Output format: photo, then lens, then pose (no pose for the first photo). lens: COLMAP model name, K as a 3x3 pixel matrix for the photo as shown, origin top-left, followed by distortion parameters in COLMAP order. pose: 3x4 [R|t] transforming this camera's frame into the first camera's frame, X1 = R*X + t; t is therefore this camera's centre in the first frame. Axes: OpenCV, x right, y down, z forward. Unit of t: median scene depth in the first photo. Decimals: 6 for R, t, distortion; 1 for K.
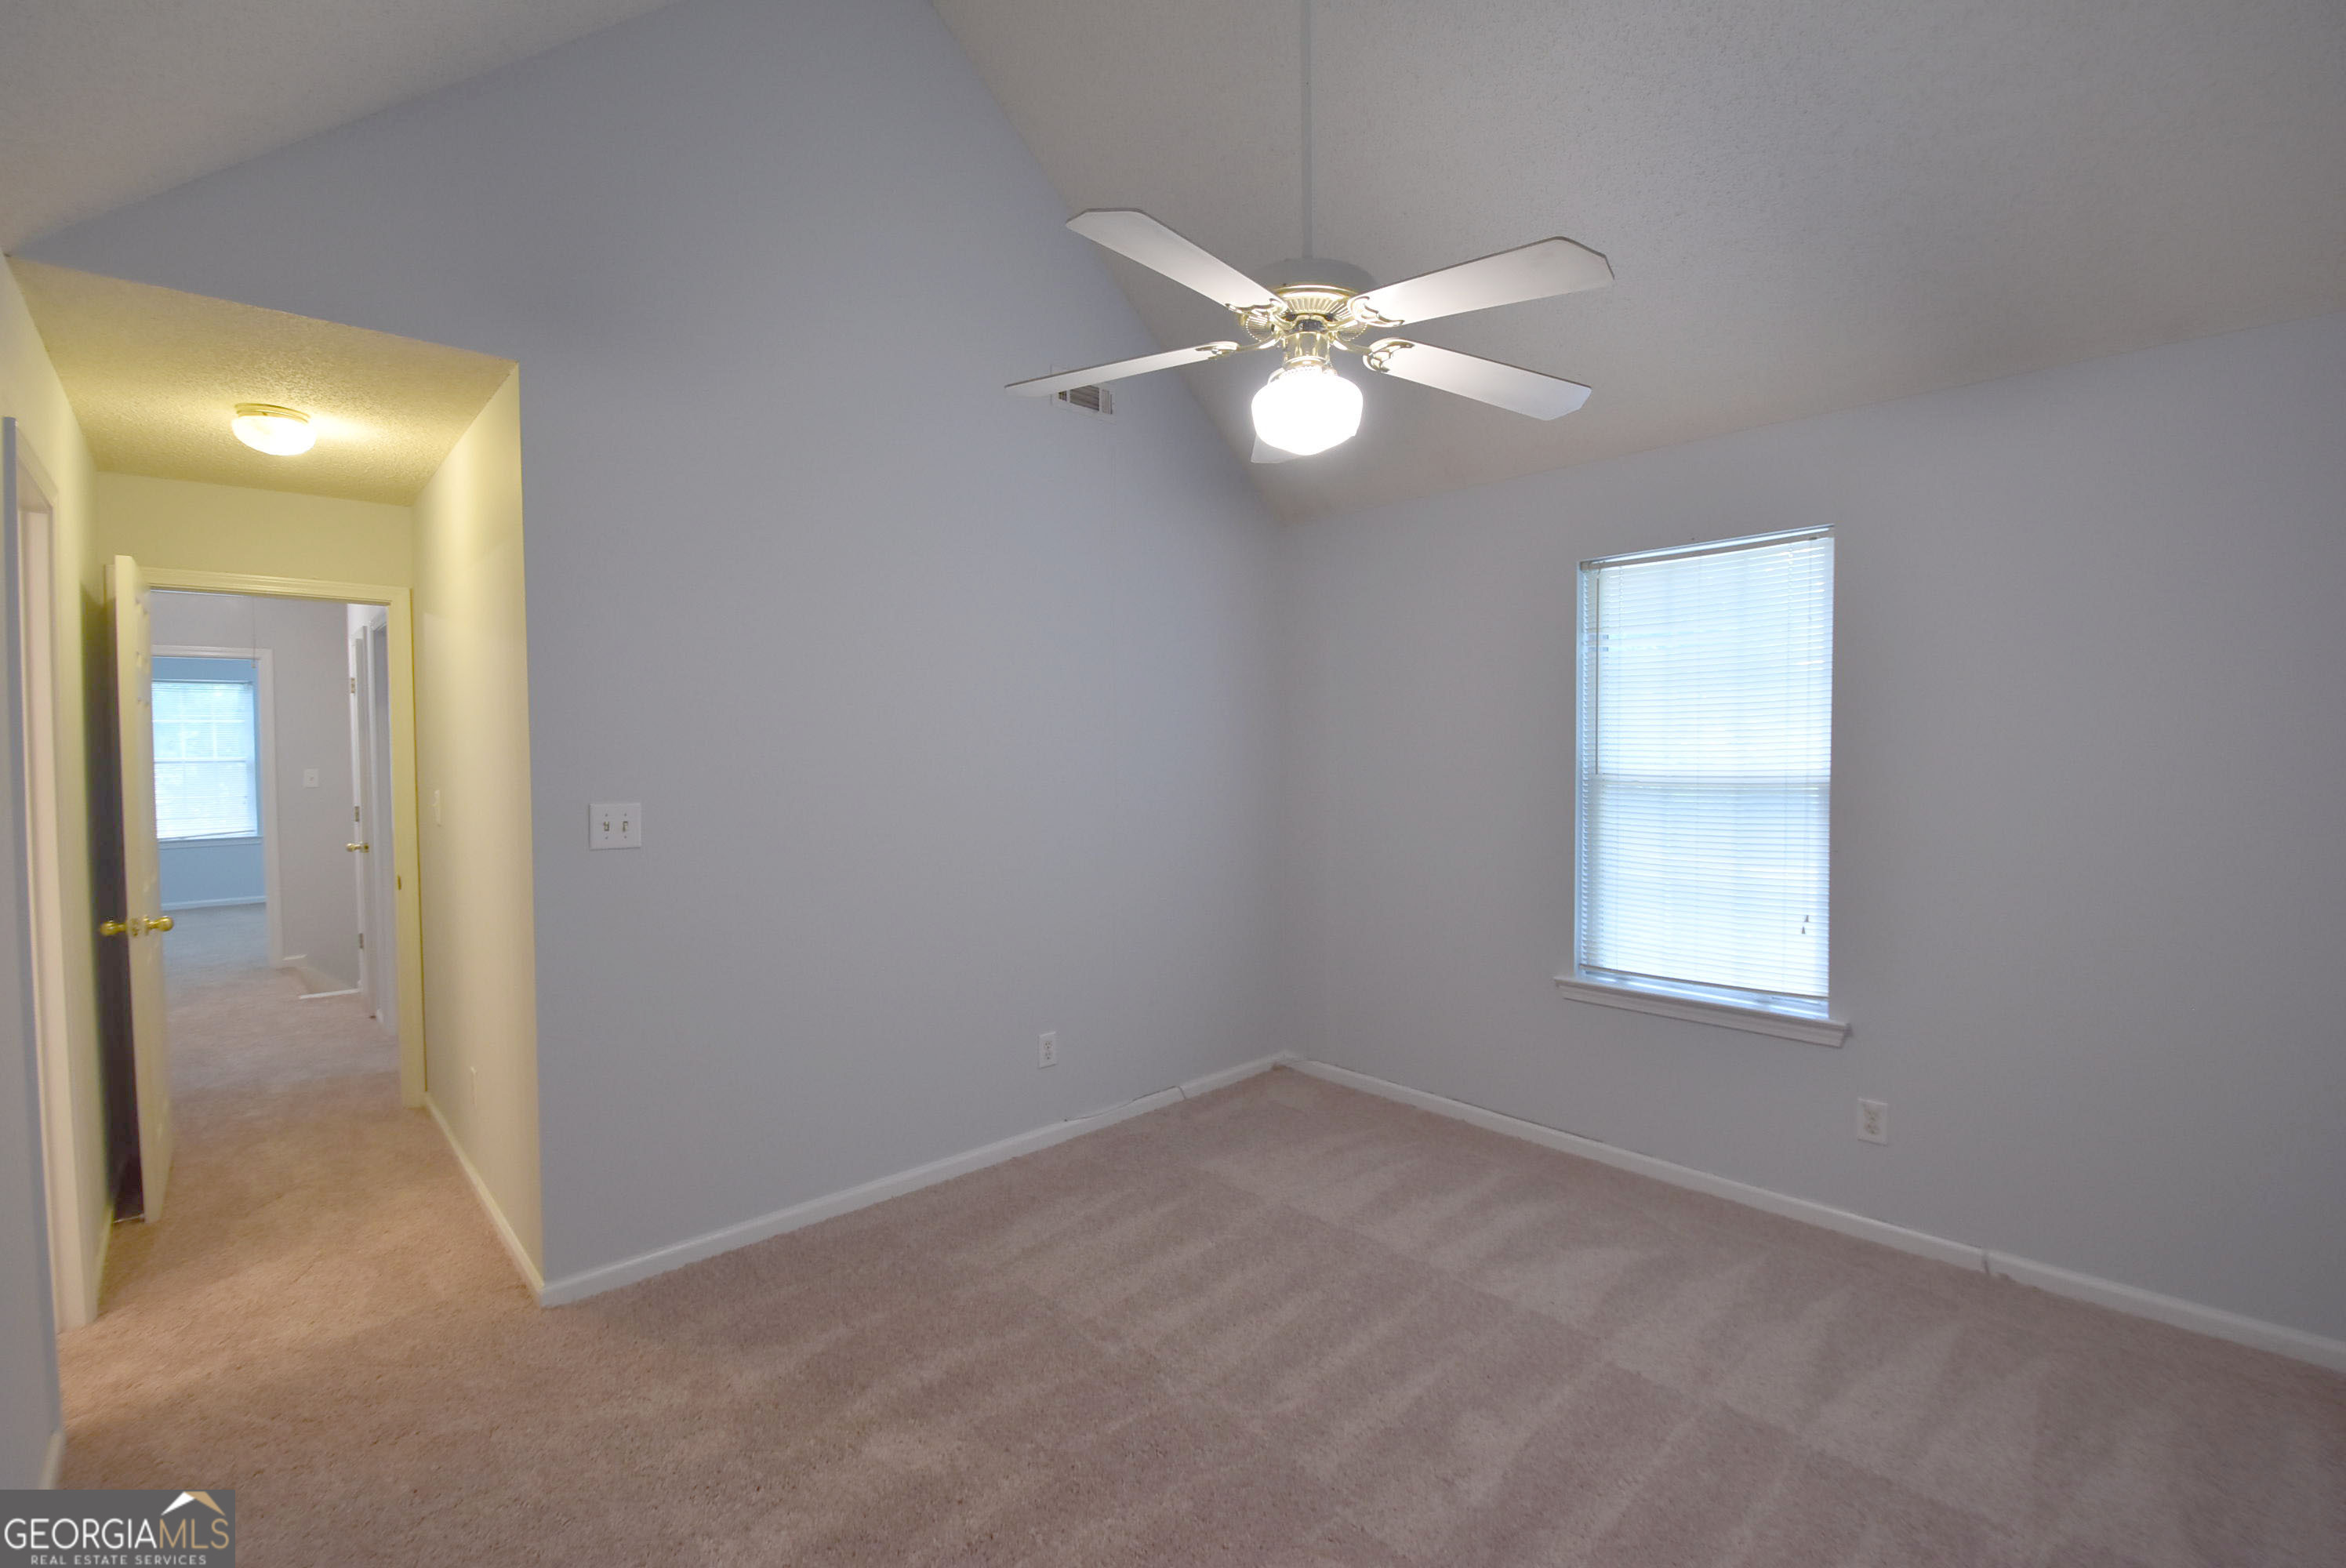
lens RADIAL K [[1030.4, 0, 1178.1], [0, 1030.4, 779.7], [0, 0, 1]] dist [-0.018590, -0.000210]
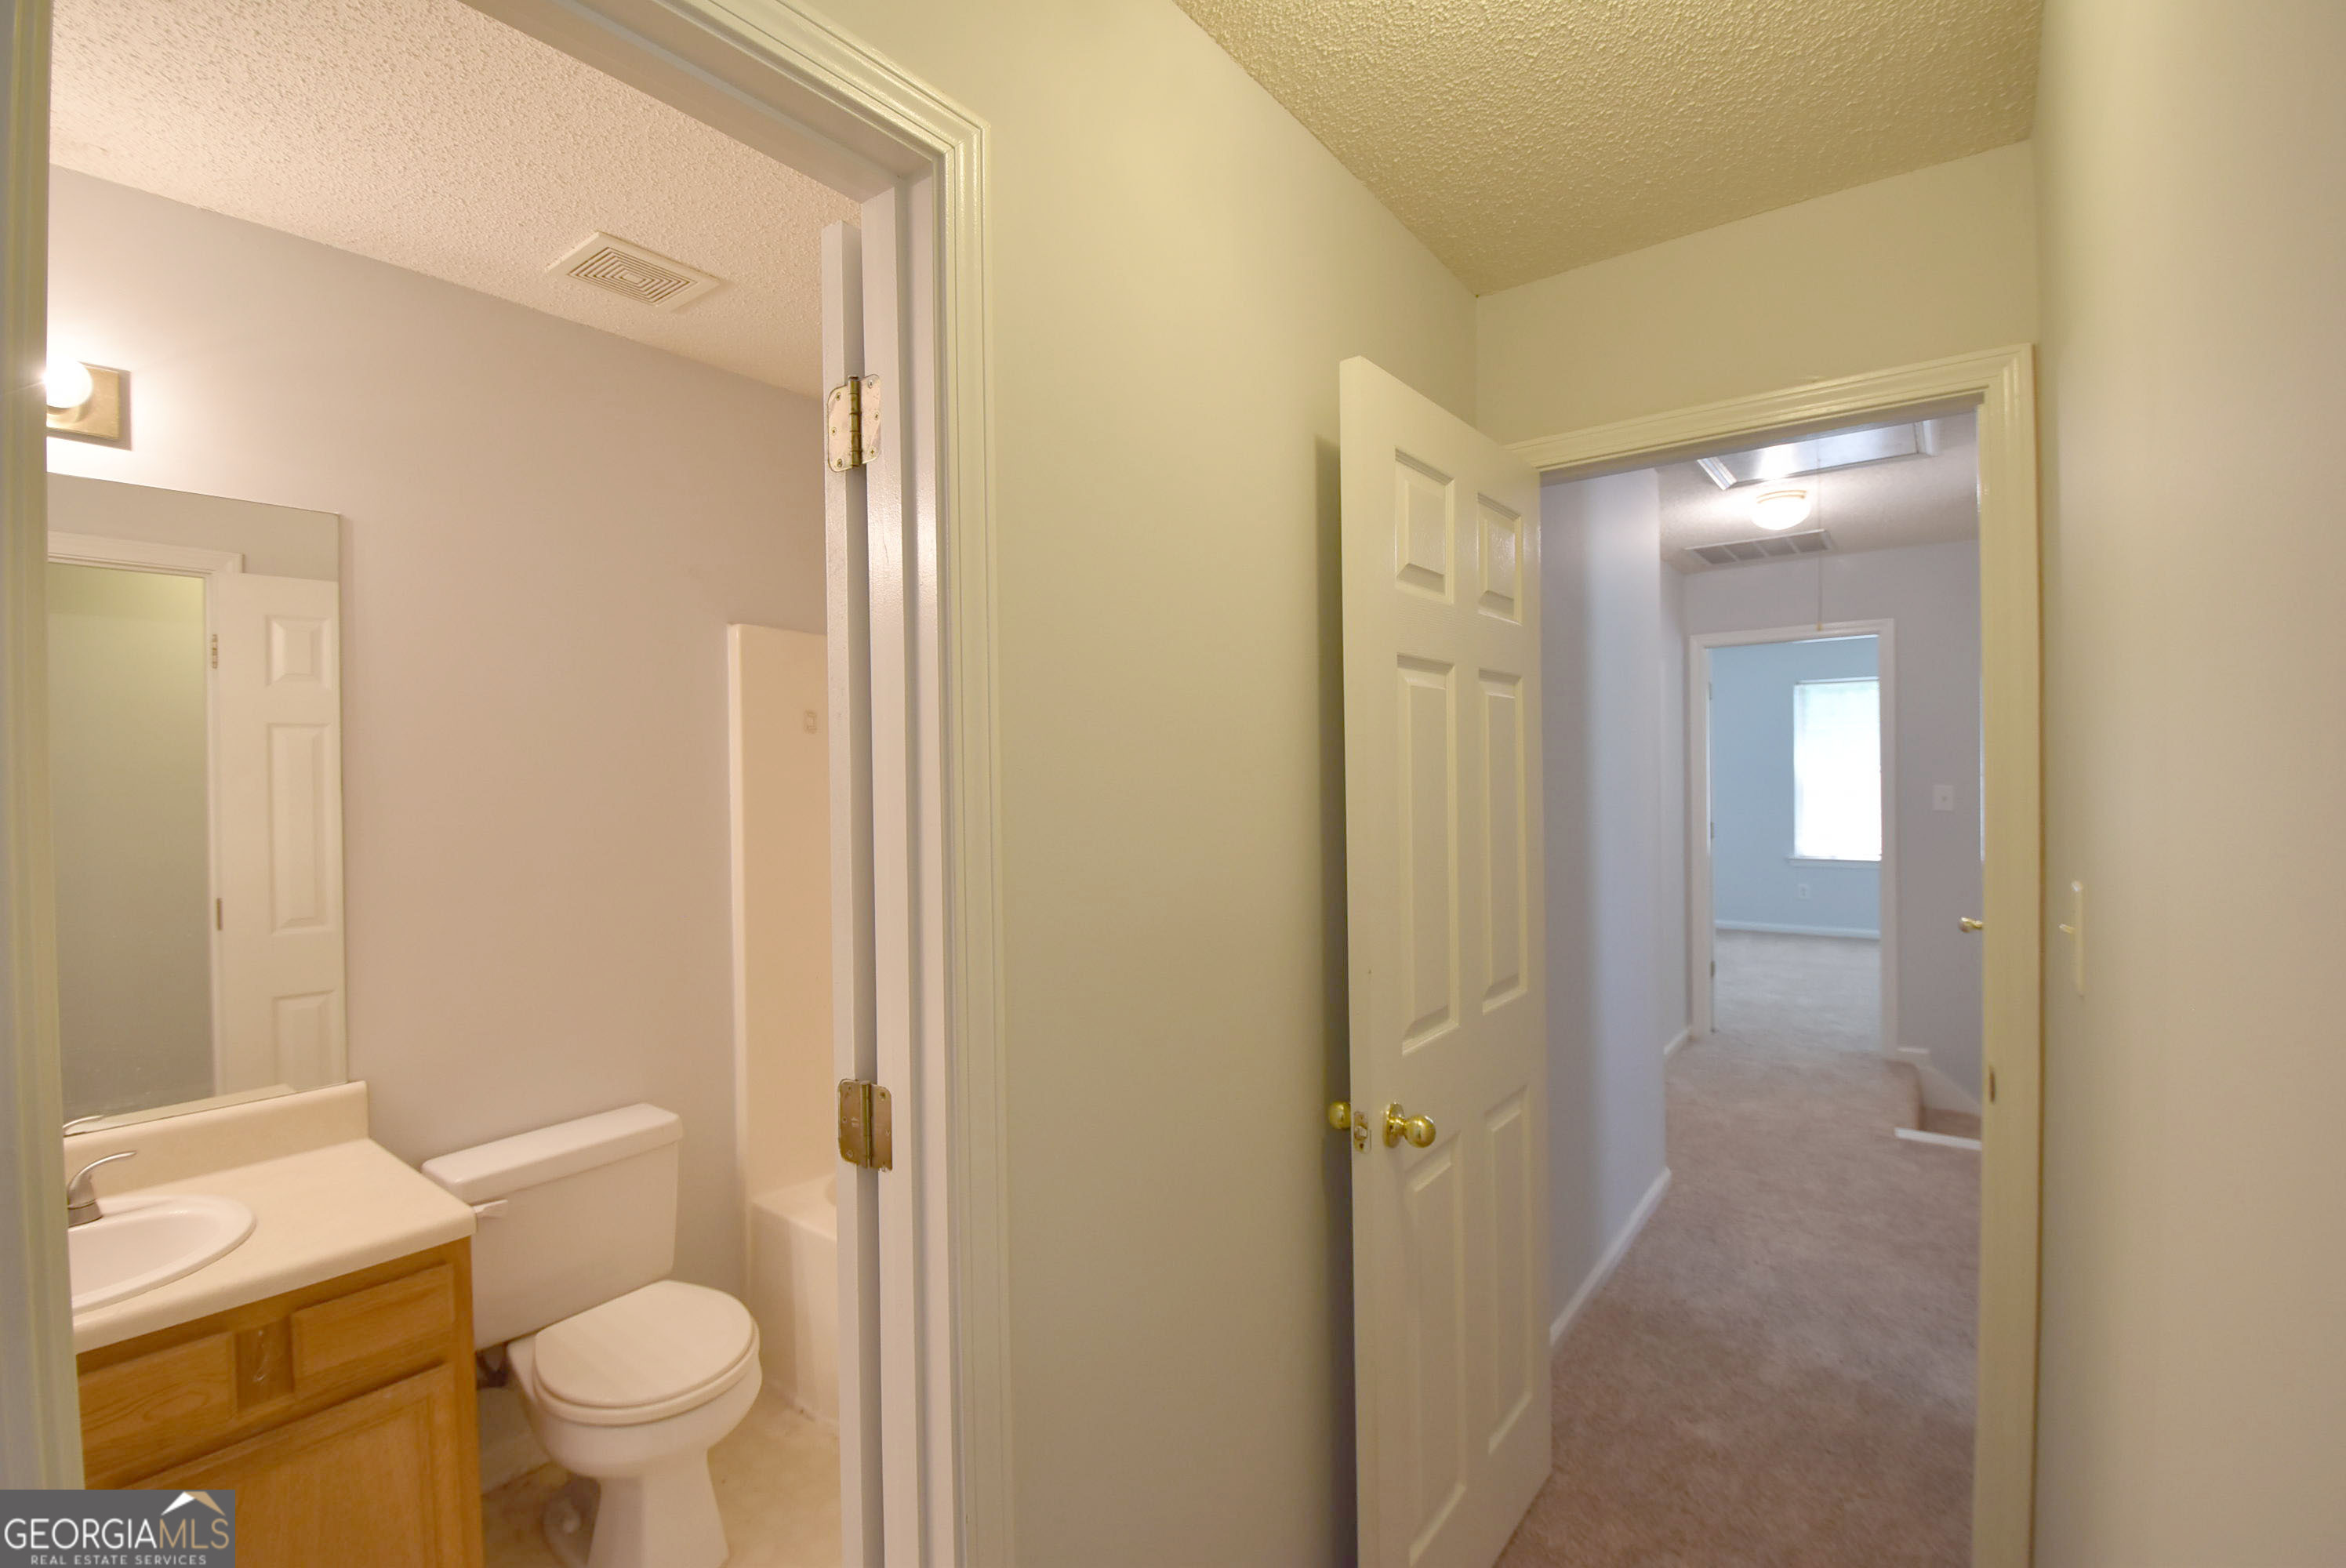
lens RADIAL K [[1030.4, 0, 1178.1], [0, 1030.4, 779.7], [0, 0, 1]] dist [-0.018590, -0.000210]
pose [[0.166144, 0.013824, -0.986005, -0.551454], [-0.022533, 0.999694, 0.010219, -0.019656], [0.985844, 0.020520, 0.166405, 0.797525]]
